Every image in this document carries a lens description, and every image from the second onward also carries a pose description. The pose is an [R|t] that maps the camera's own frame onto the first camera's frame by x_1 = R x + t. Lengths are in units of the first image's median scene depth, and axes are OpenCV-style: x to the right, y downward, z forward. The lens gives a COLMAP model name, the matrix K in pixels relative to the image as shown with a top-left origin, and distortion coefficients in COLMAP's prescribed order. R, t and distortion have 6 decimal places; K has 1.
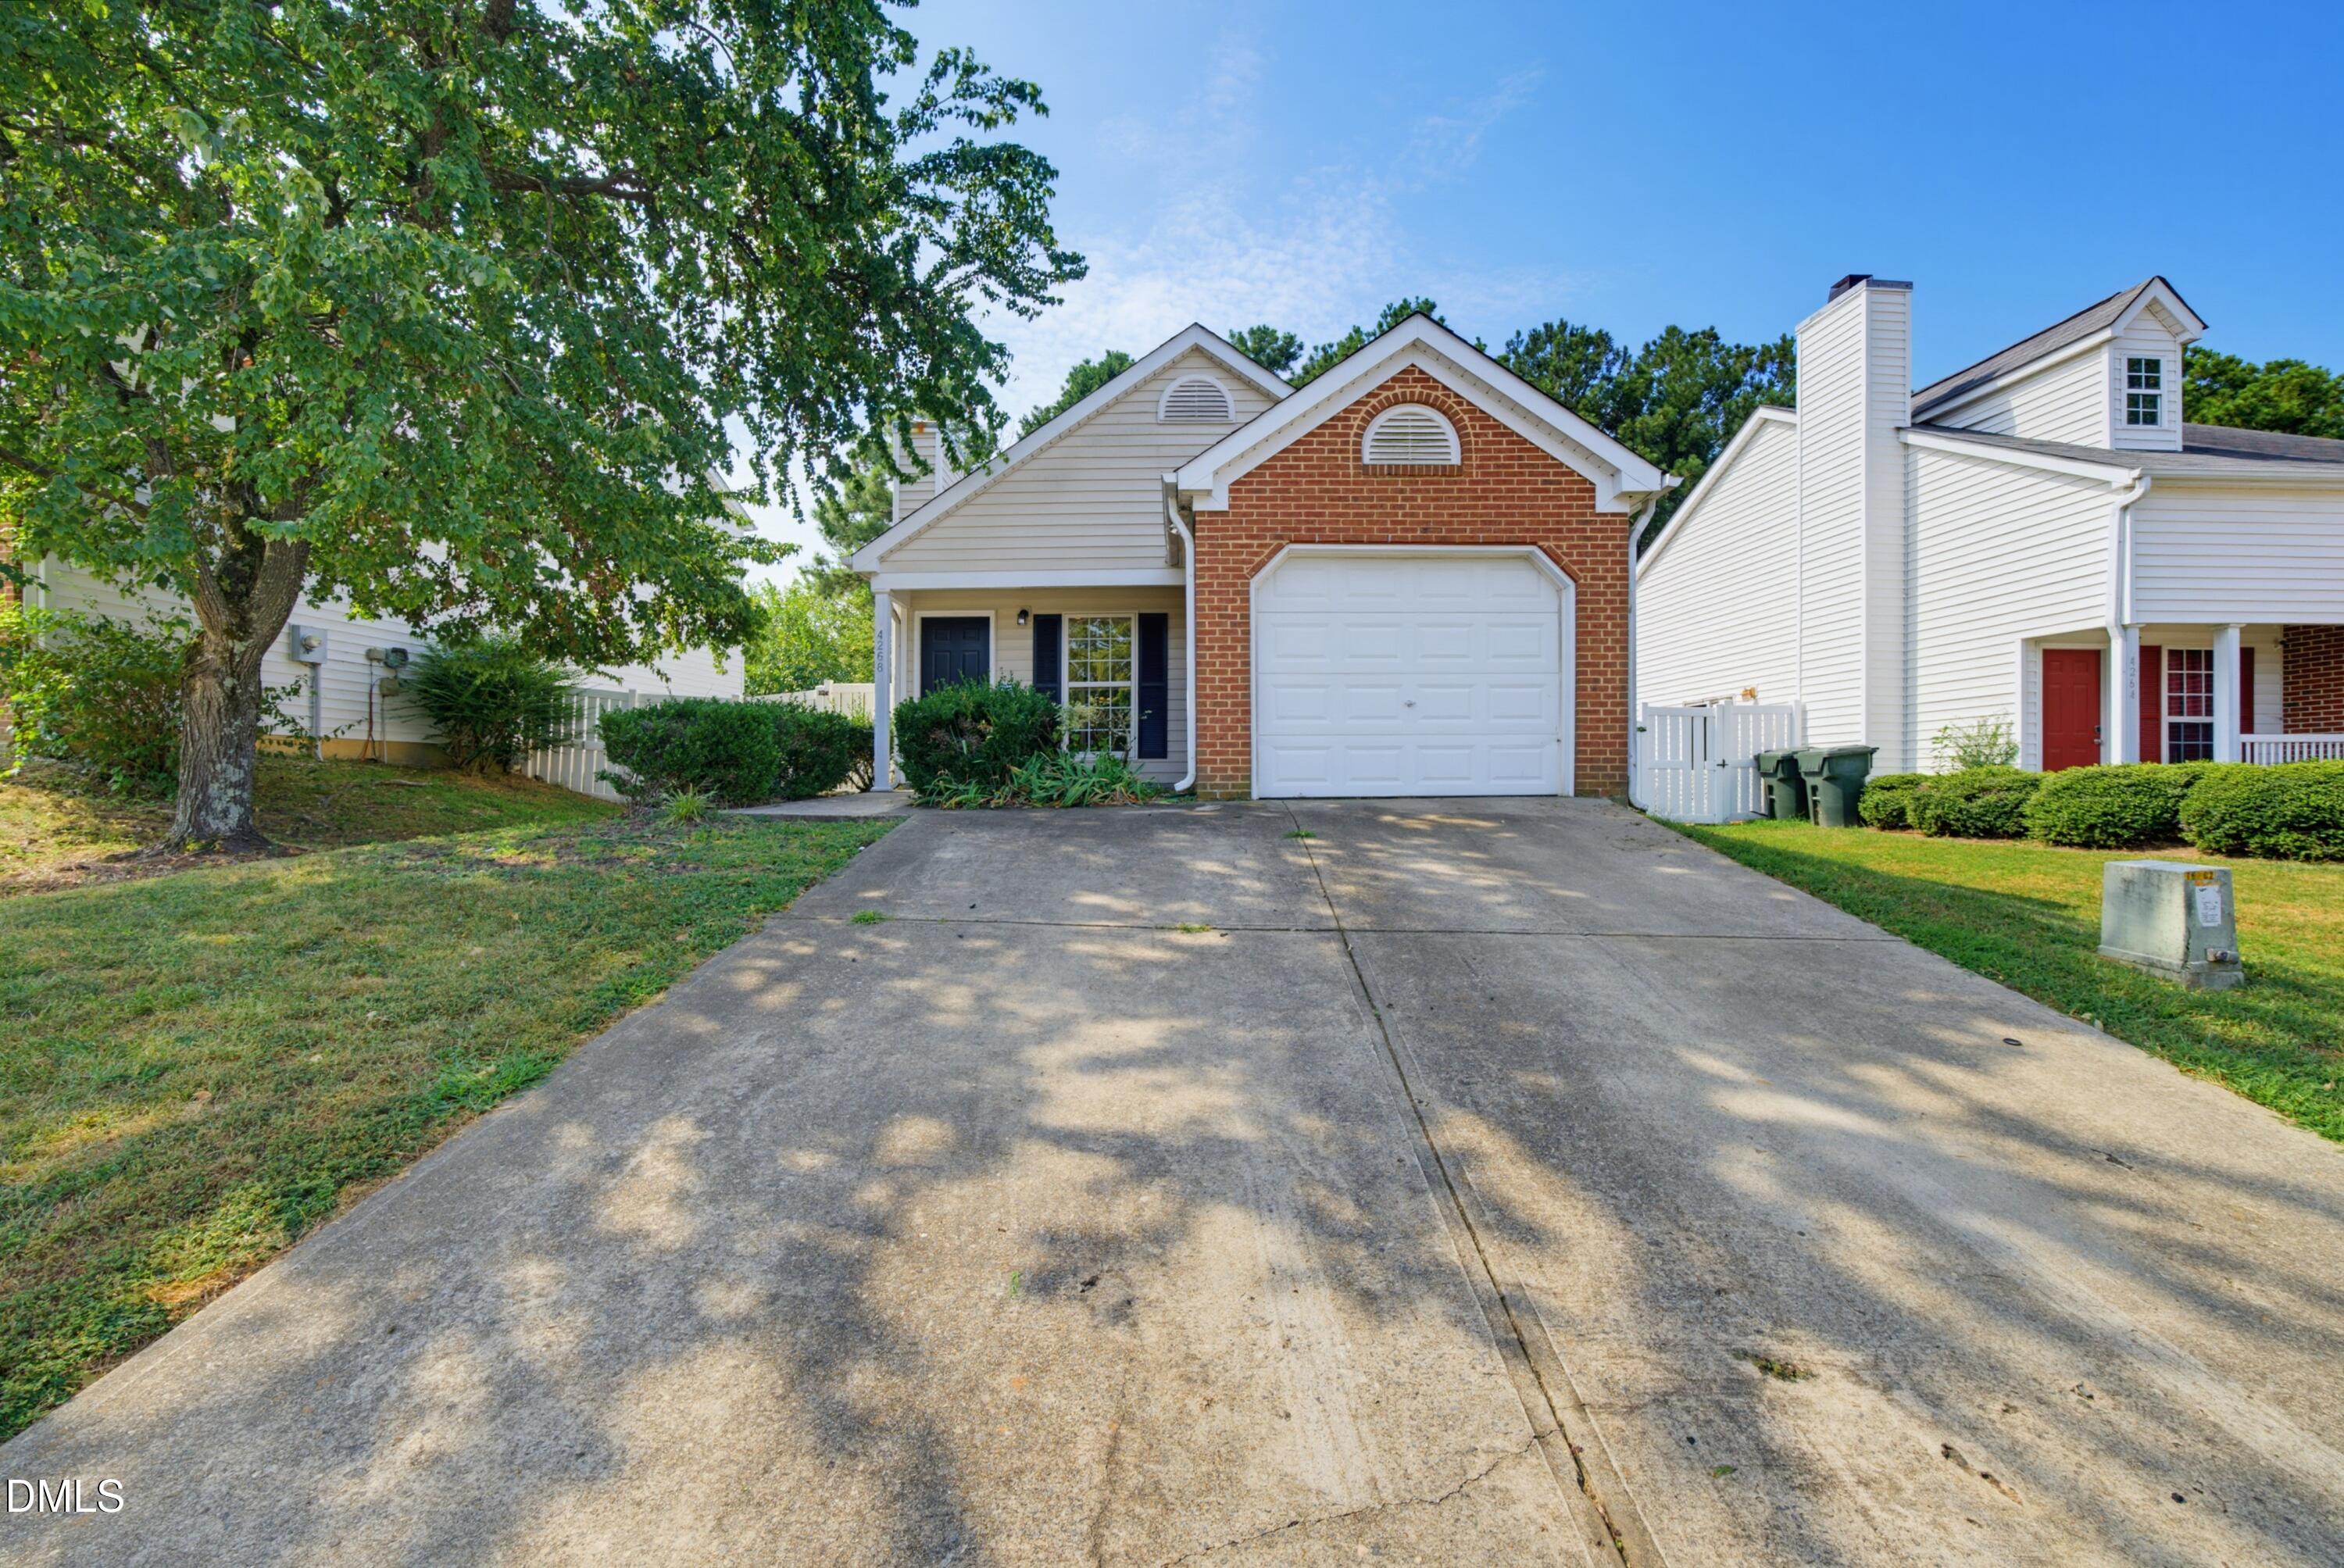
lens RADIAL K [[870.5, 0, 1142.8], [0, 870.5, 781.3], [0, 0, 1]] dist [-0.023257, 0.011104]
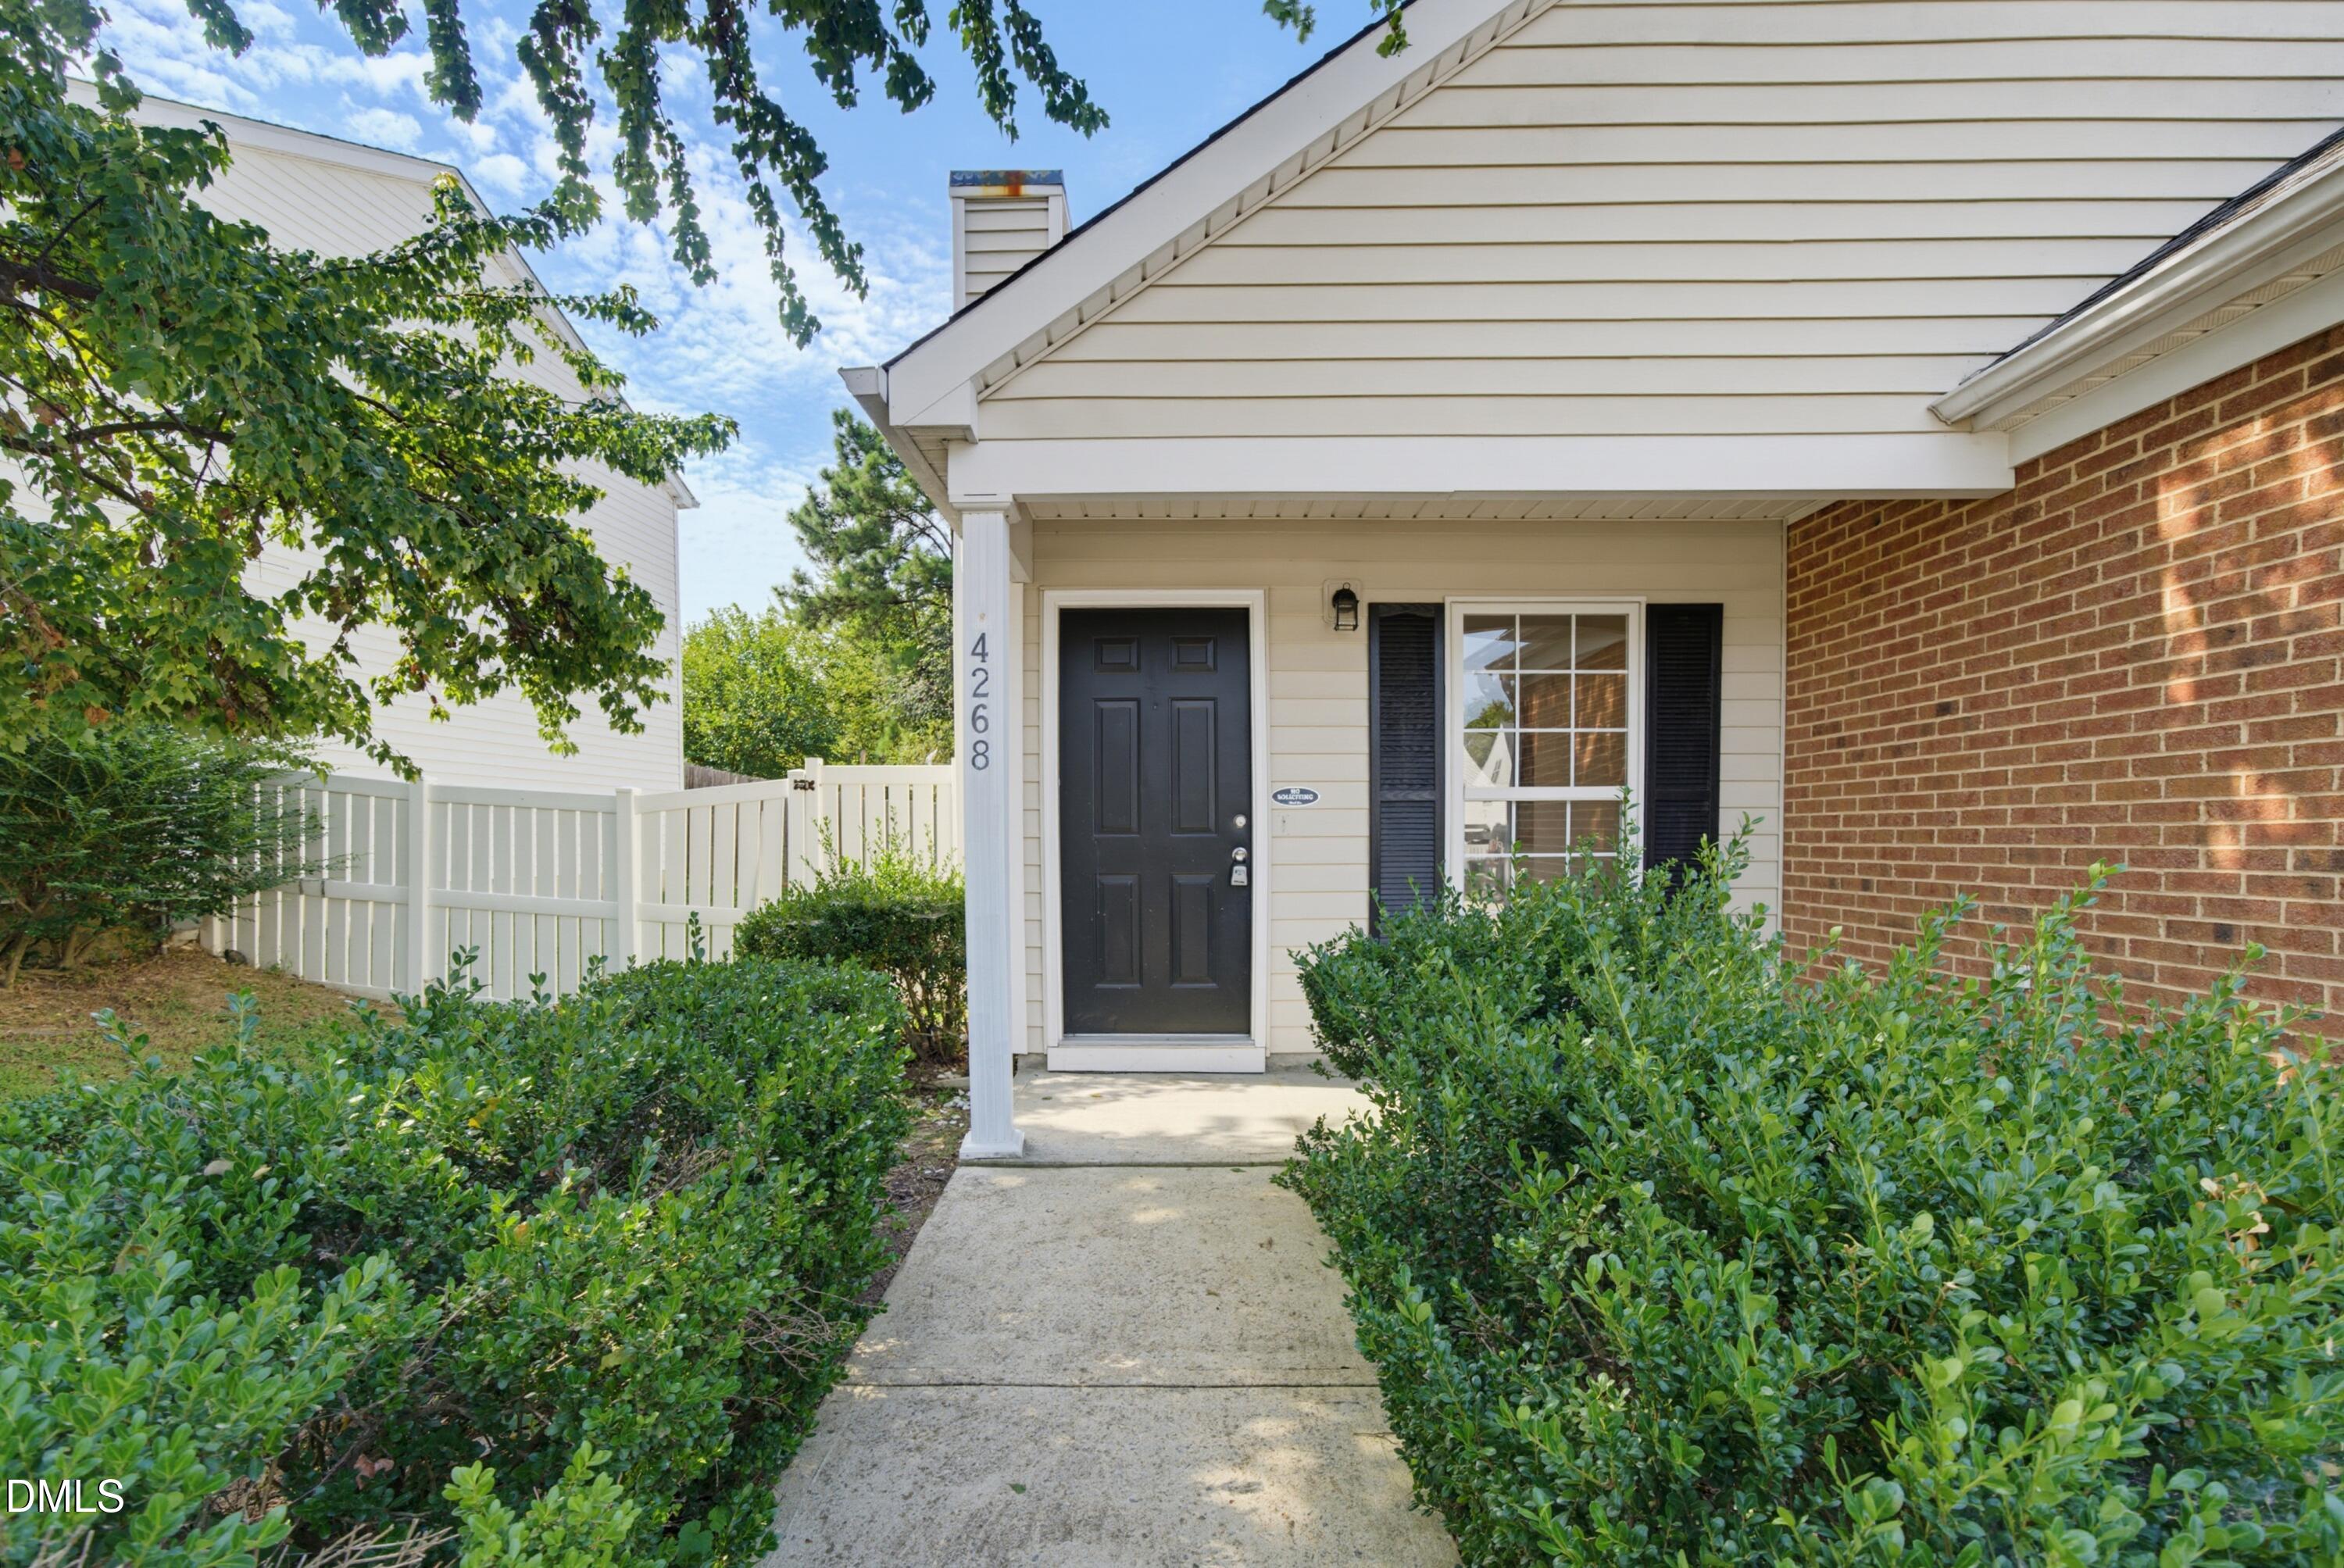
lens RADIAL K [[932.0, 0, 1169.0], [0, 932.0, 869.2], [0, 0, 1]] dist [-0.001258, 0.000070]
pose [[0.999897, -0.007255, 0.012385, -0.241591], [0.006785, 0.999271, 0.037581, -0.104047], [-0.012648, -0.037493, 0.999217, 0.673313]]
